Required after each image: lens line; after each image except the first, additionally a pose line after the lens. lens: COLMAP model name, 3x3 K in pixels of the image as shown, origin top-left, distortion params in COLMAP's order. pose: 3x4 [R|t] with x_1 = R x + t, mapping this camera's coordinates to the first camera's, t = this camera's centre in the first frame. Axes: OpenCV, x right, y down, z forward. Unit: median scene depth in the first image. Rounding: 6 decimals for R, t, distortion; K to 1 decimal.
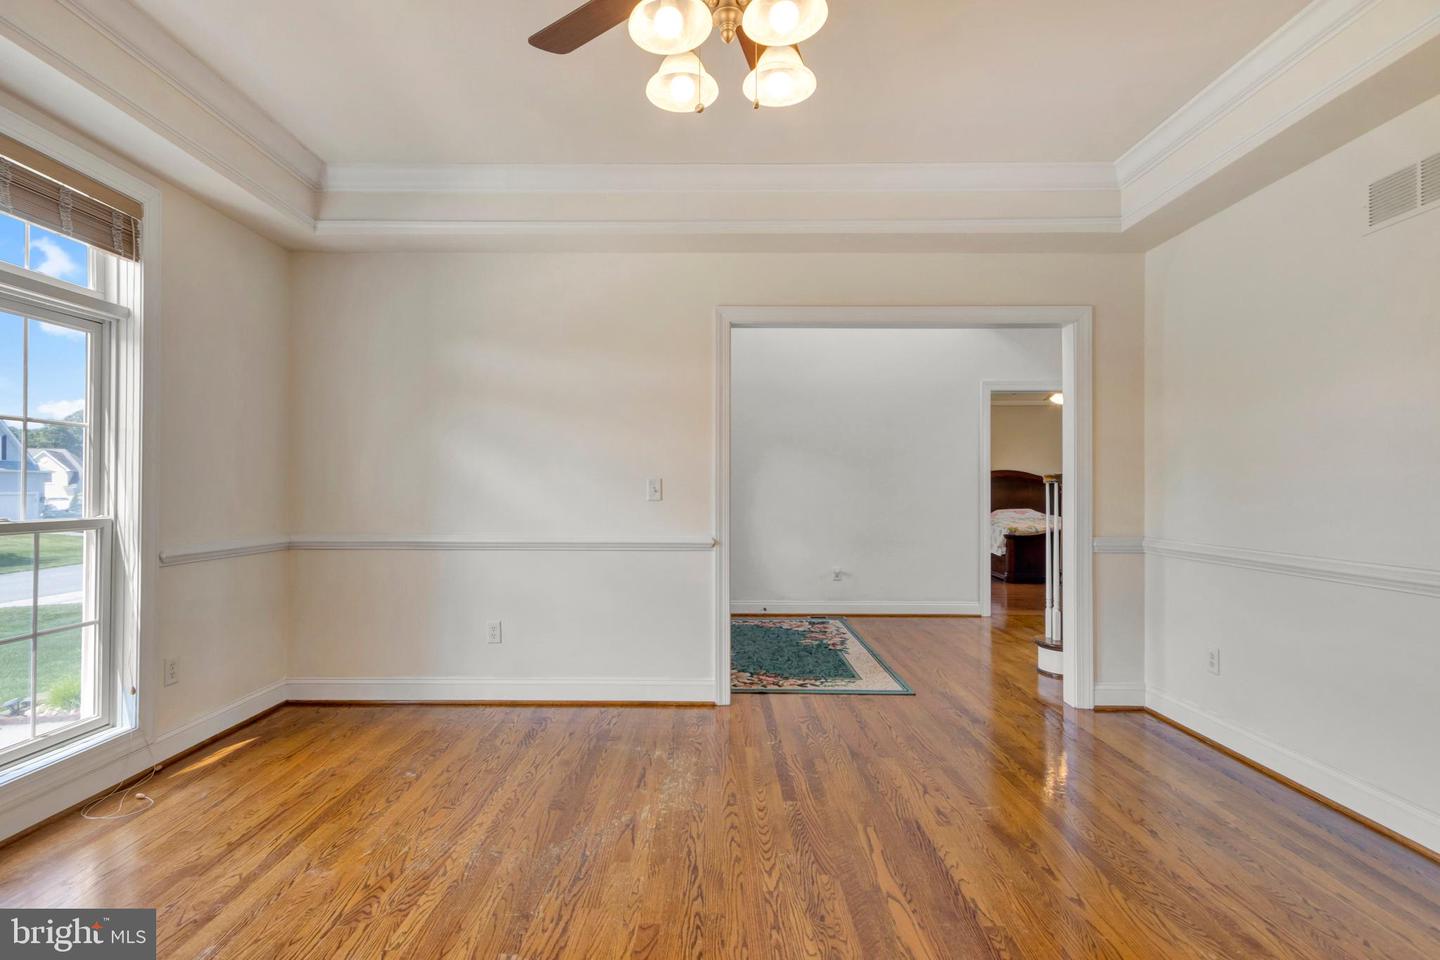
lens RADIAL K [[694.4, 0, 697.8], [0, 694.4, 472.0], [0, 0, 1]] dist [0.010351, -0.001284]
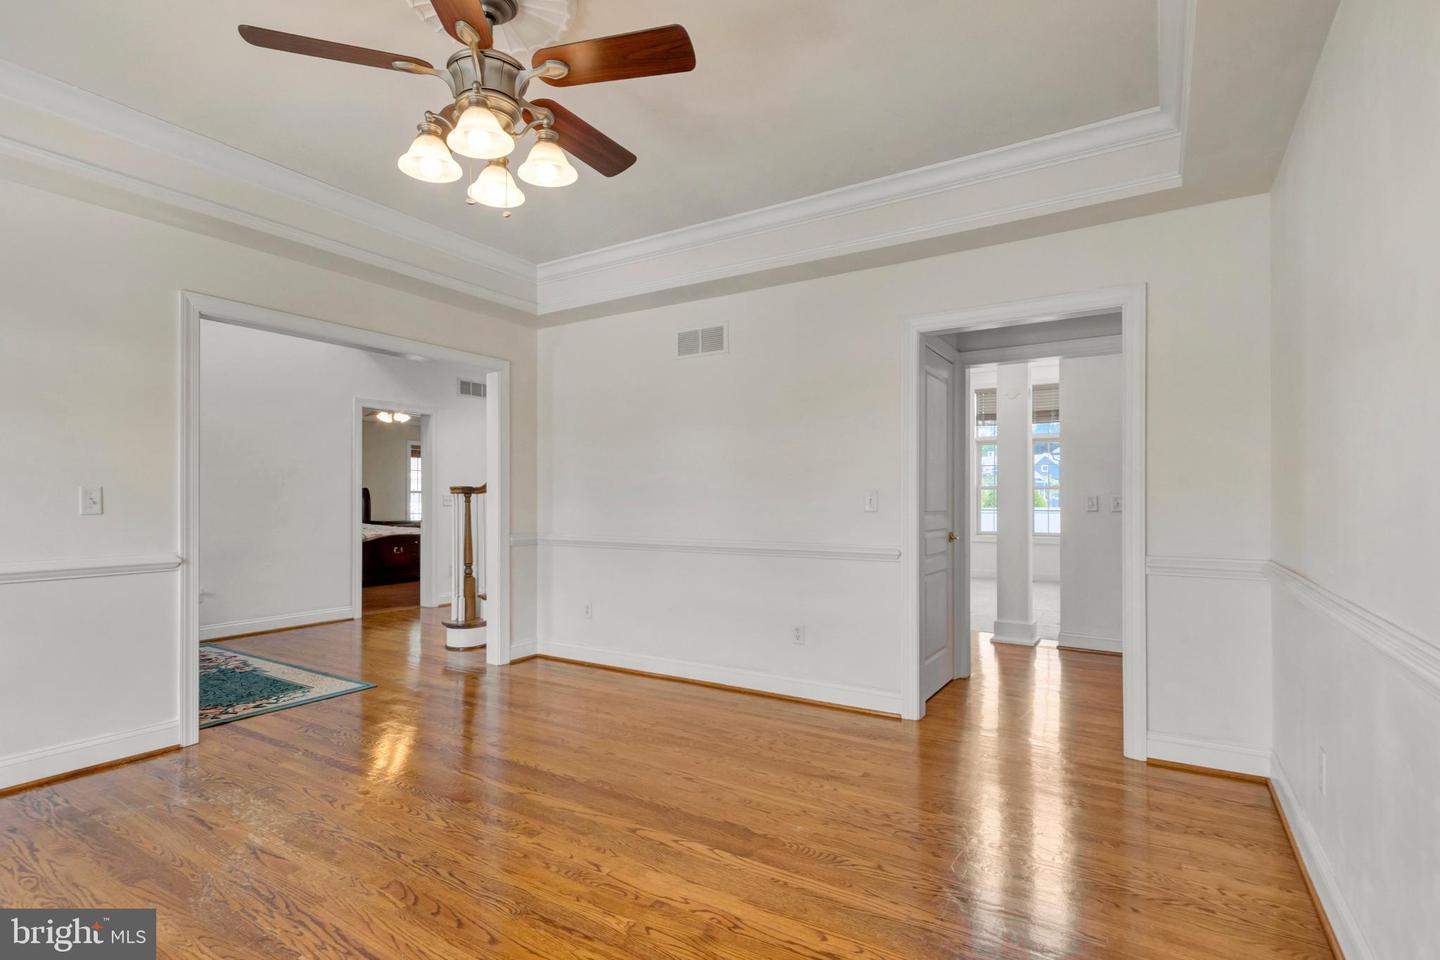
lens RADIAL K [[694.4, 0, 697.8], [0, 694.4, 472.0], [0, 0, 1]] dist [0.010351, -0.001284]
pose [[0.534709, 0.029000, 0.844538, -0.370795], [-0.017388, 0.999577, -0.023315, -0.001330], [-0.844857, -0.002219, 0.534987, -0.015919]]
